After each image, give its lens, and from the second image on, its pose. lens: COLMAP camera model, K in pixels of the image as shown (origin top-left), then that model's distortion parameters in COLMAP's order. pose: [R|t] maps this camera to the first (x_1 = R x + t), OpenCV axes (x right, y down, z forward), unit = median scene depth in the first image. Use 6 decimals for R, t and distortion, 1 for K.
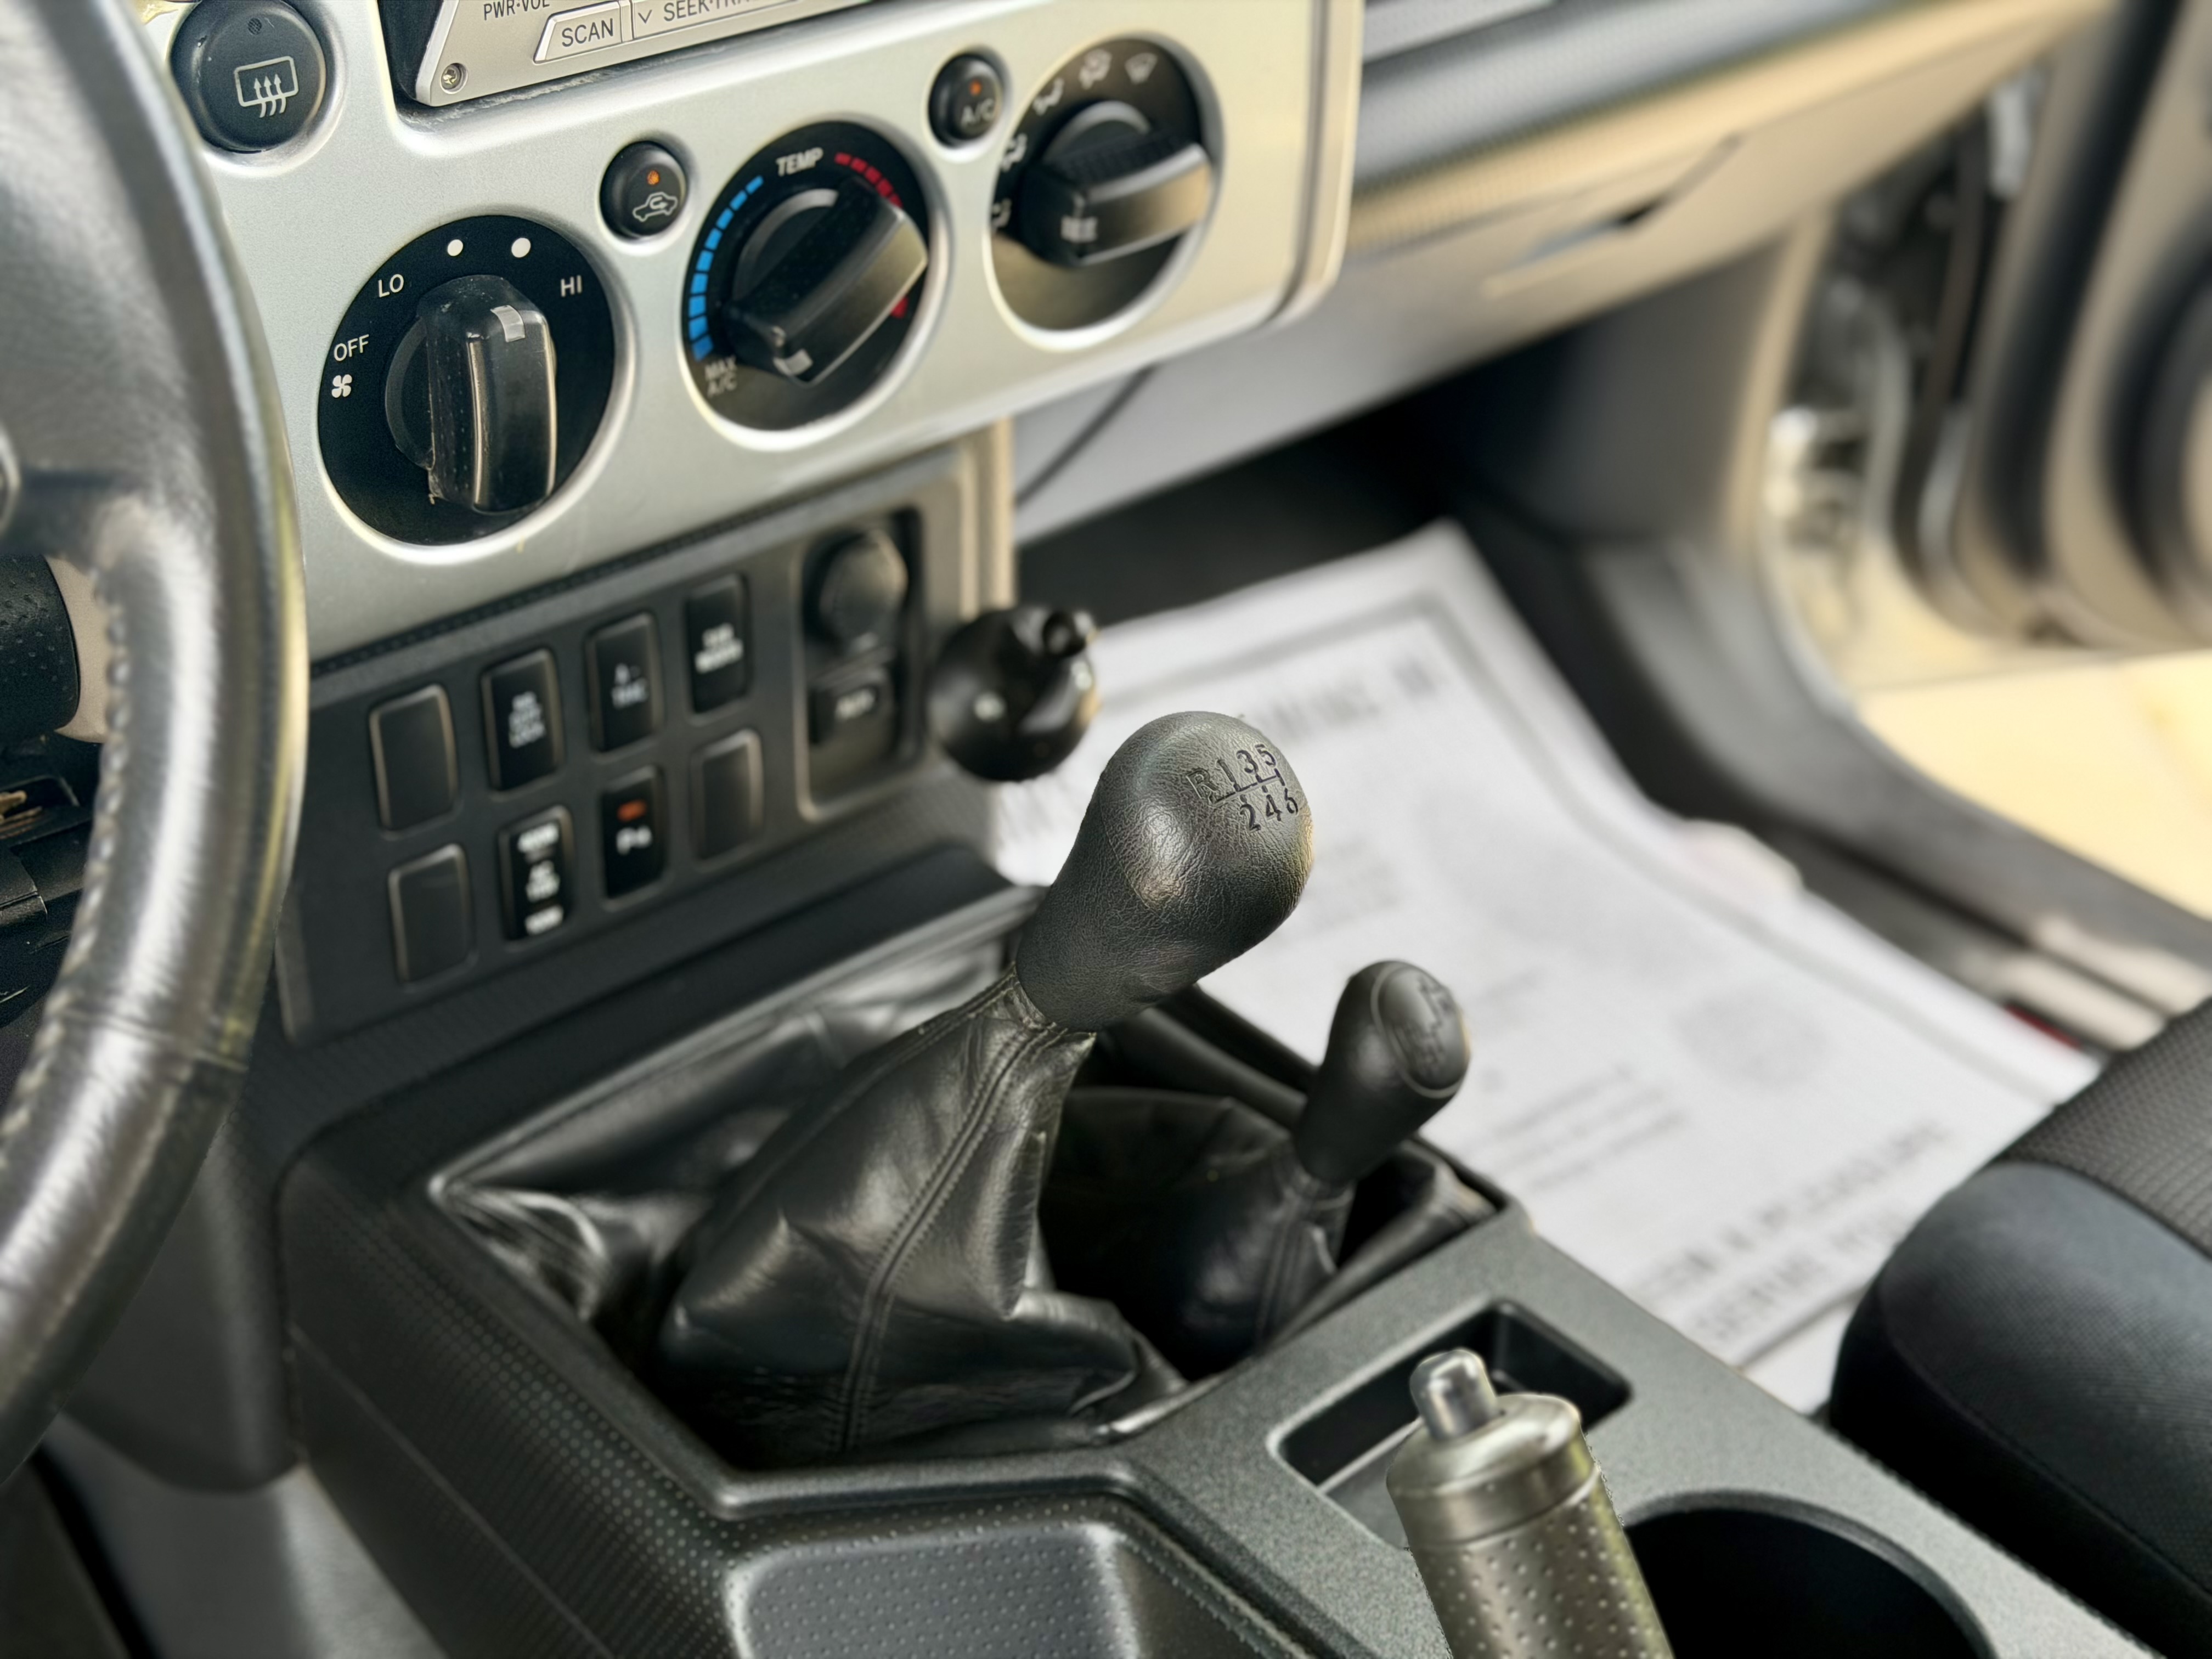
lens RADIAL K [[3082.8, 0, 1108.6], [0, 3082.8, 867.2], [0, 0, 1]] dist [0.134422, 0.017546]
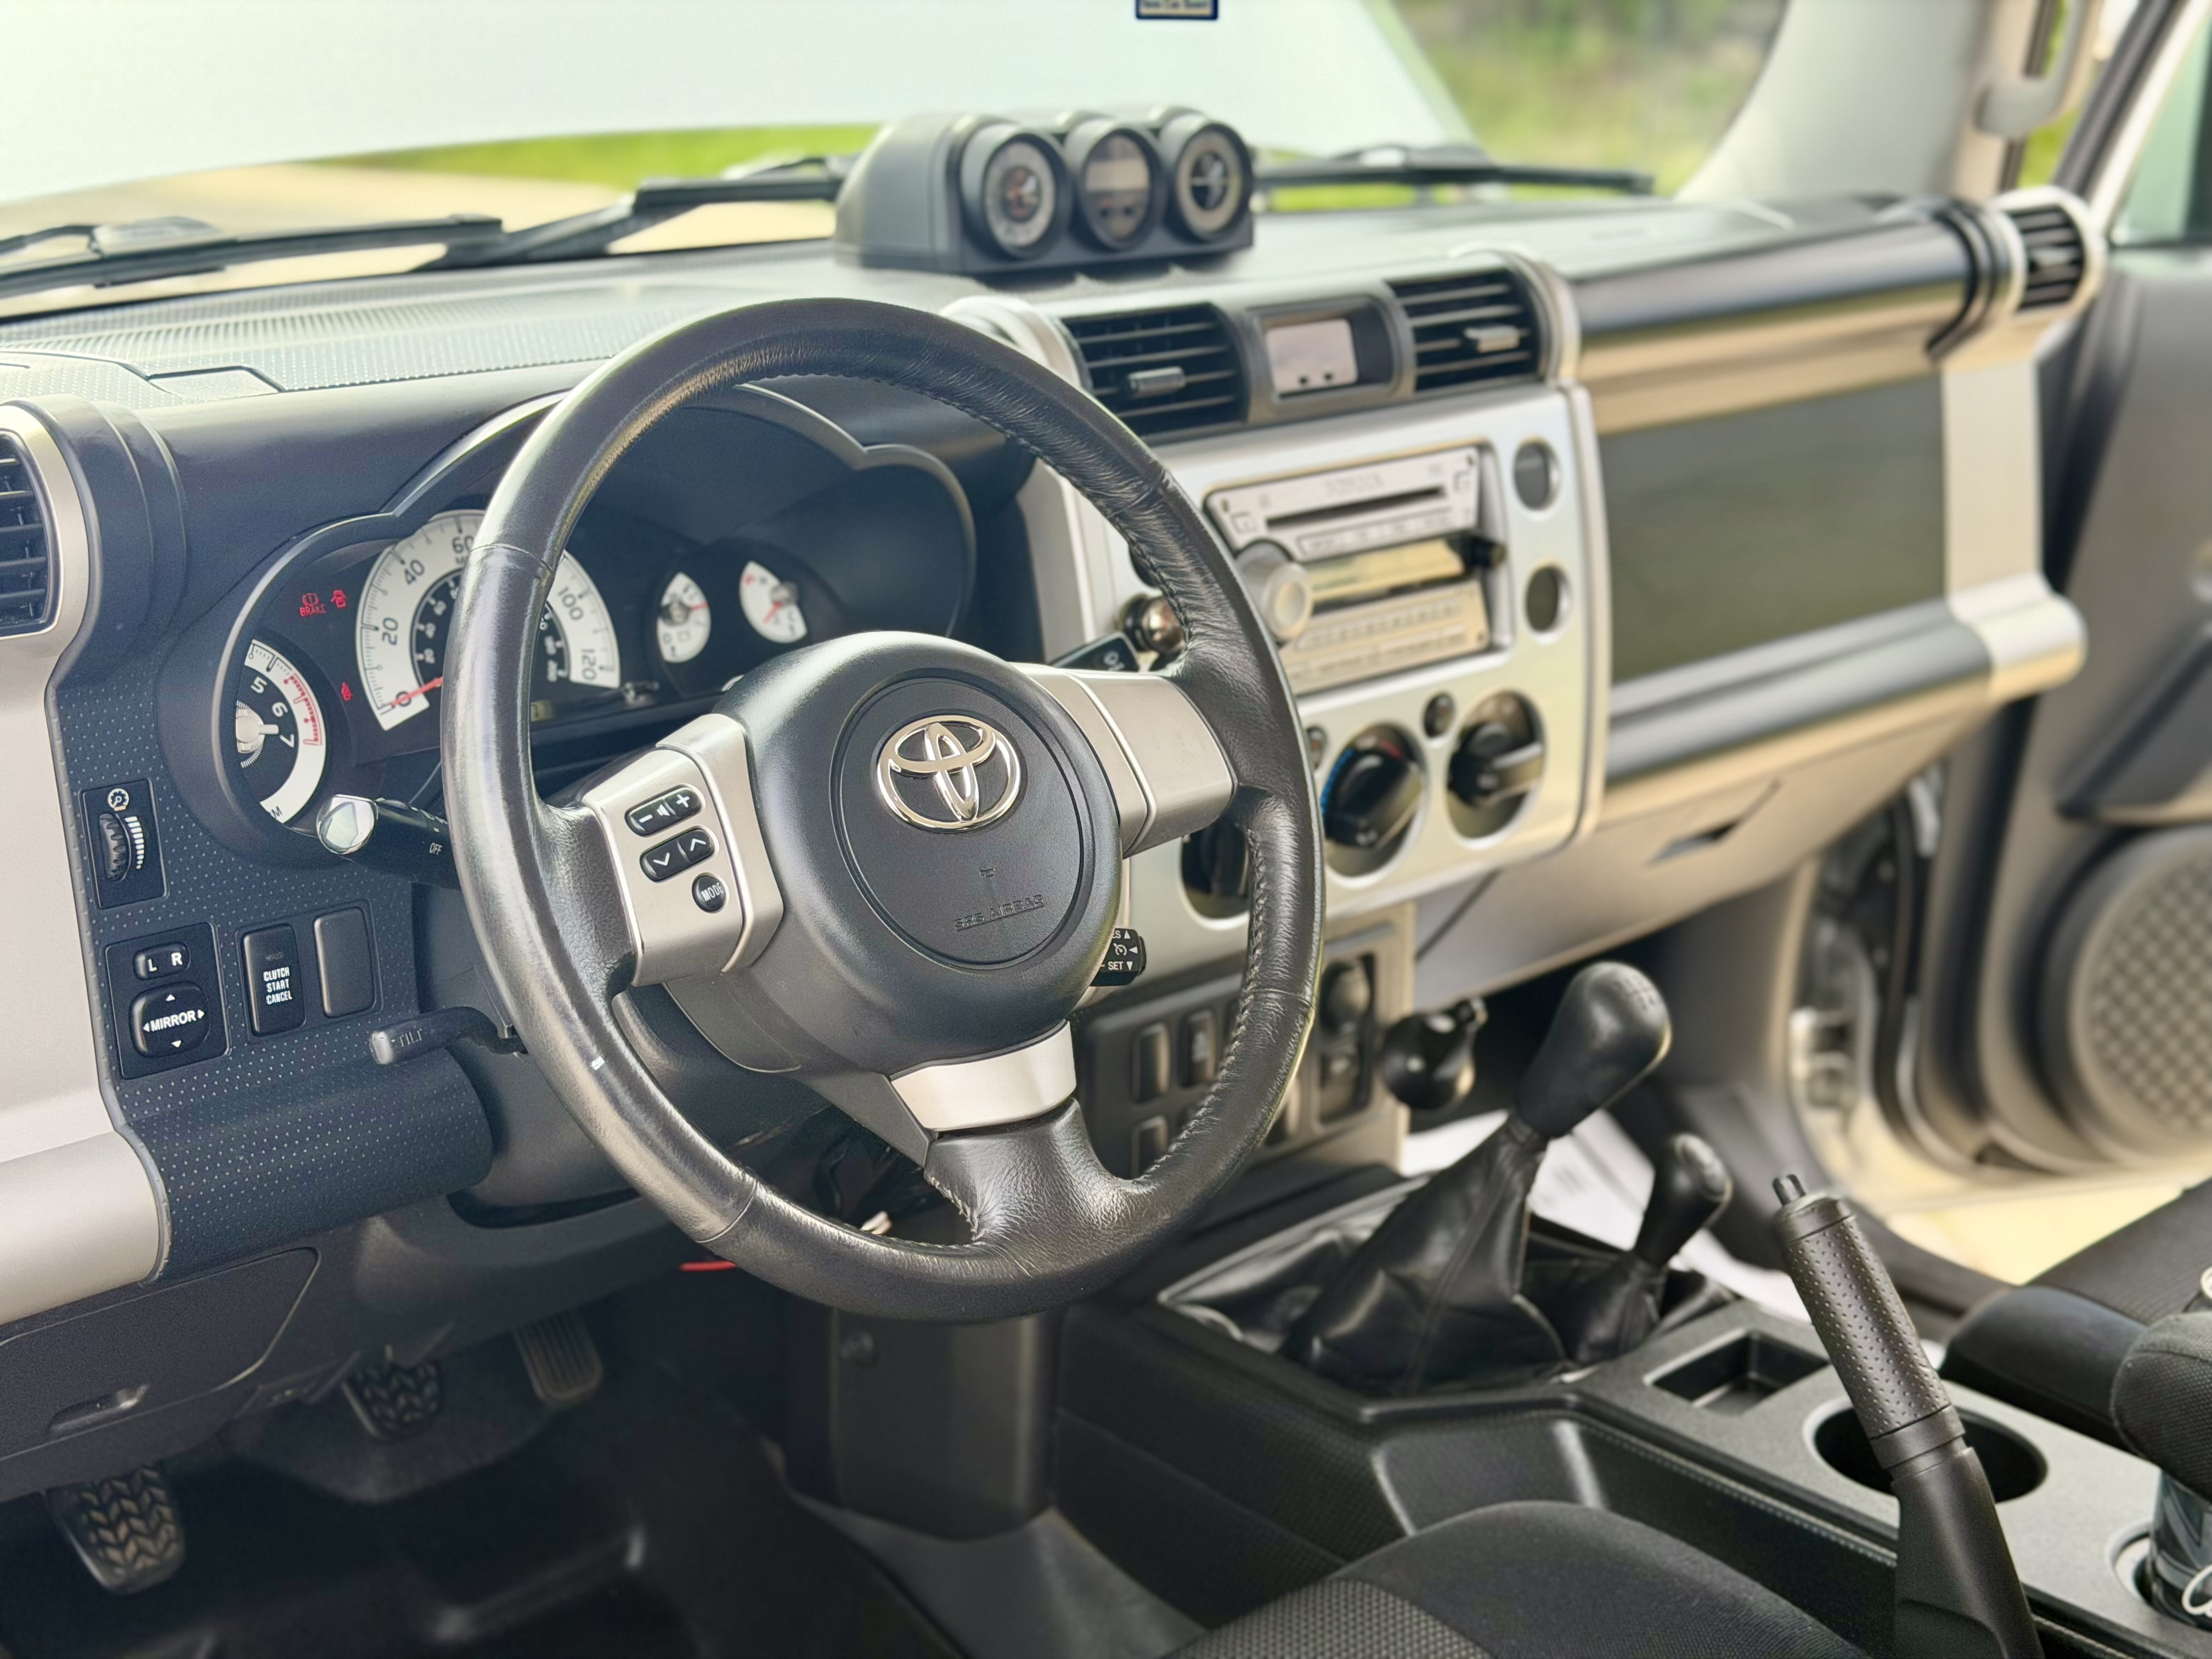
lens RADIAL K [[3082.8, 0, 1108.6], [0, 3082.8, 867.2], [0, 0, 1]] dist [0.134422, 0.017546]
pose [[0.998999, -0.031370, 0.031899, -0.324690], [0.039024, 0.959678, -0.278380, 0.397089], [-0.021880, 0.279346, 0.959941, -0.898828]]
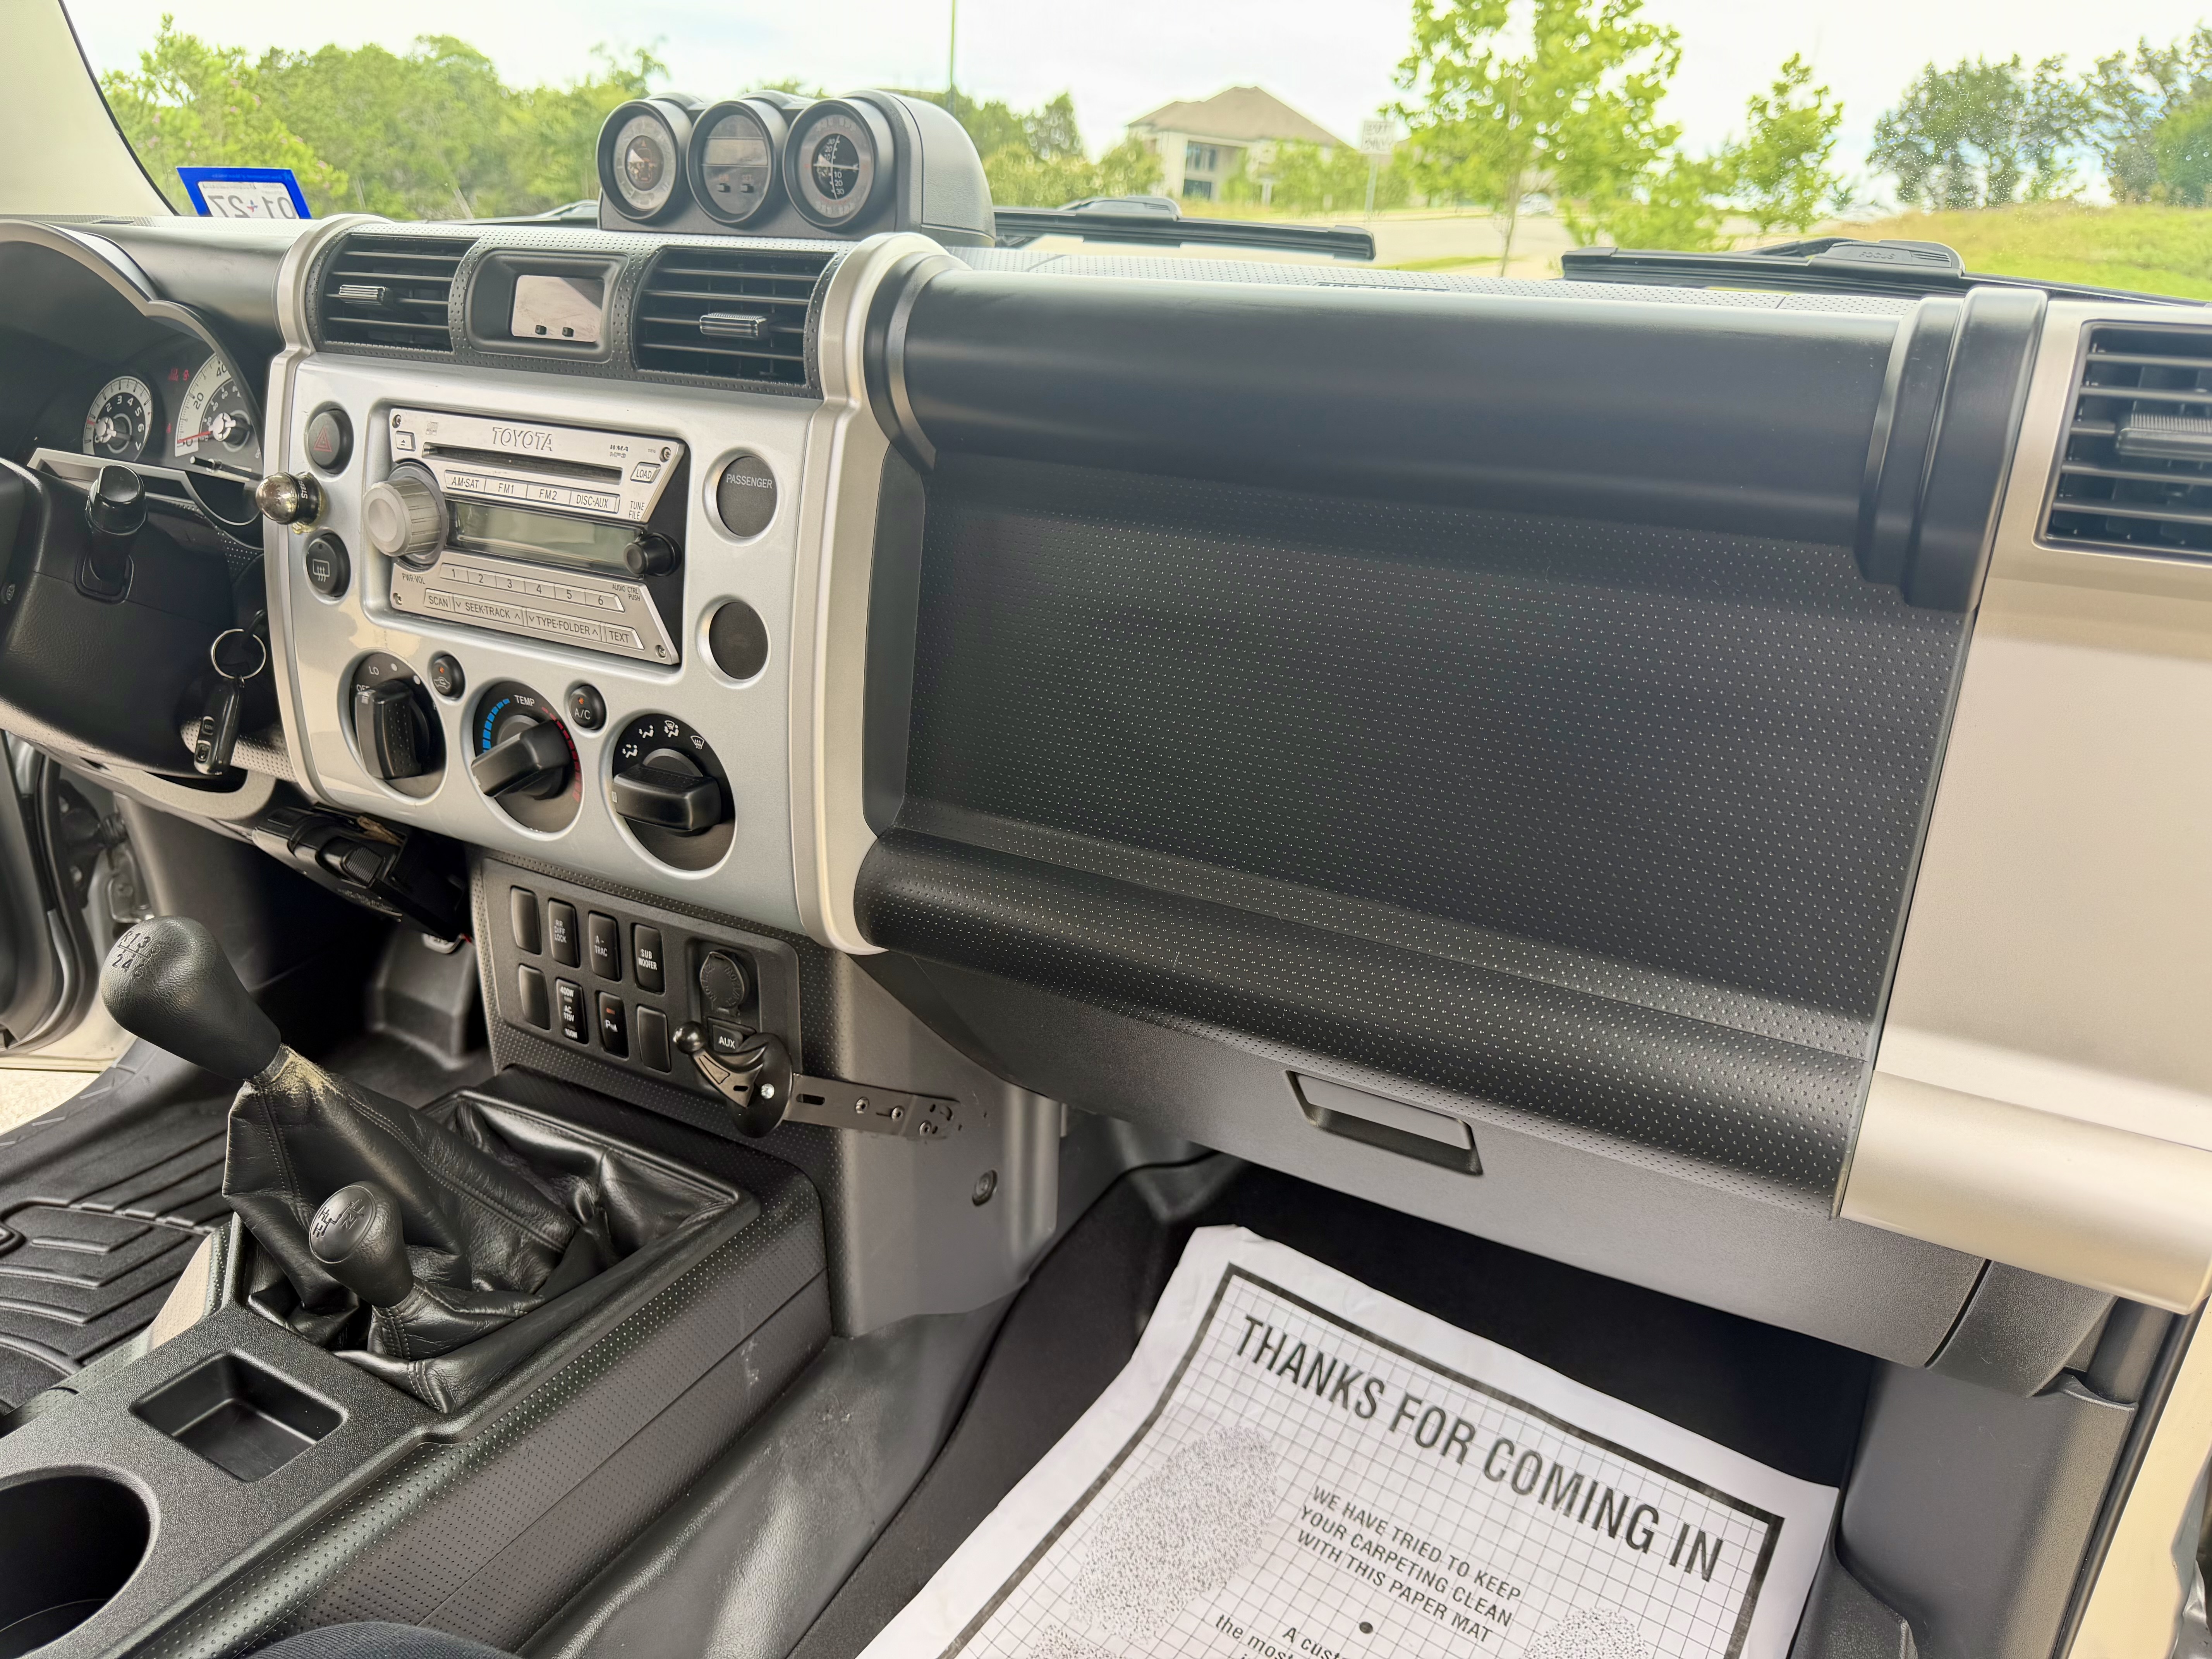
lens RADIAL K [[1633.6, 0, 1046.3], [0, 1633.6, 834.9], [0, 0, 1]] dist [0.048217, -0.090839]
pose [[0.301785, 0.321756, -0.897440, 0.979802], [-0.539325, 0.833846, 0.117596, -0.449810], [0.786164, 0.448523, 0.425174, 0.809948]]
